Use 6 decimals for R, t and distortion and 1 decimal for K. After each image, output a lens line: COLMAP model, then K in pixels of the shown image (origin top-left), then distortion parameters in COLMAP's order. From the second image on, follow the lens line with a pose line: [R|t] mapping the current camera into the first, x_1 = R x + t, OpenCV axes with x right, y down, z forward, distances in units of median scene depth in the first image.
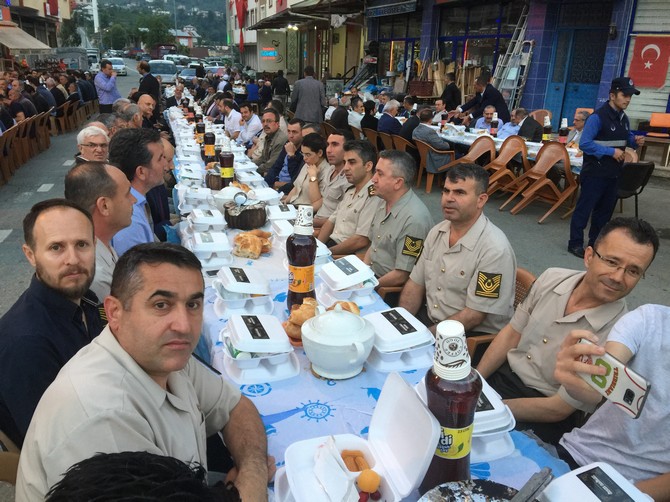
lens RADIAL K [[568.8, 0, 332.0], [0, 568.8, 248.6], [0, 0, 1]] dist [0.076913, -0.117848]
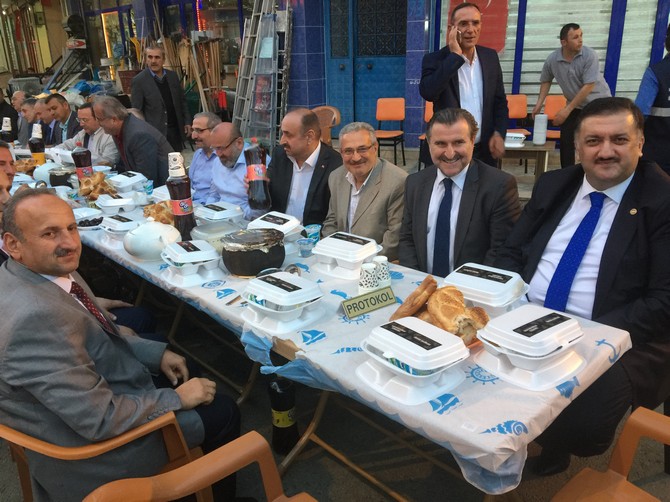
lens RADIAL K [[568.8, 0, 337.8], [0, 568.8, 249.4], [0, 0, 1]] dist [0.076913, -0.117848]
pose [[0.937485, -0.168894, 0.304298, 0.164003], [0.162878, 0.985608, 0.045247, -0.112217], [-0.307561, 0.007145, 0.951502, 0.408770]]
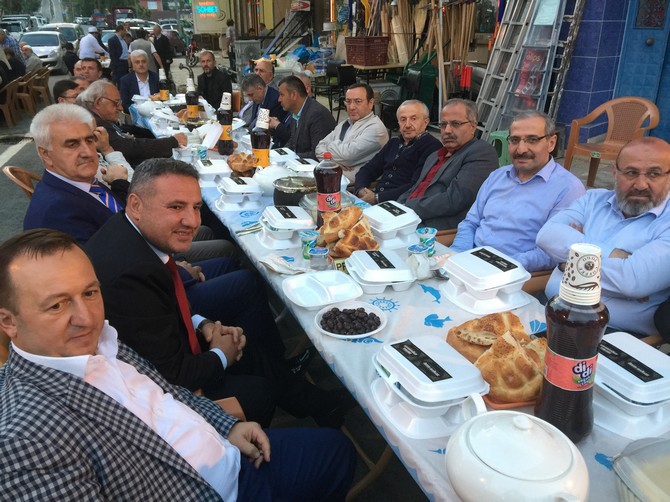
lens RADIAL K [[568.8, 0, 335.5], [0, 568.8, 252.8], [0, 0, 1]] dist [0.076913, -0.117848]
pose [[0.999321, -0.036664, 0.003544, 0.140926], [0.036347, 0.997110, 0.066708, -0.152134], [-0.005980, -0.066534, 0.997766, 0.537661]]
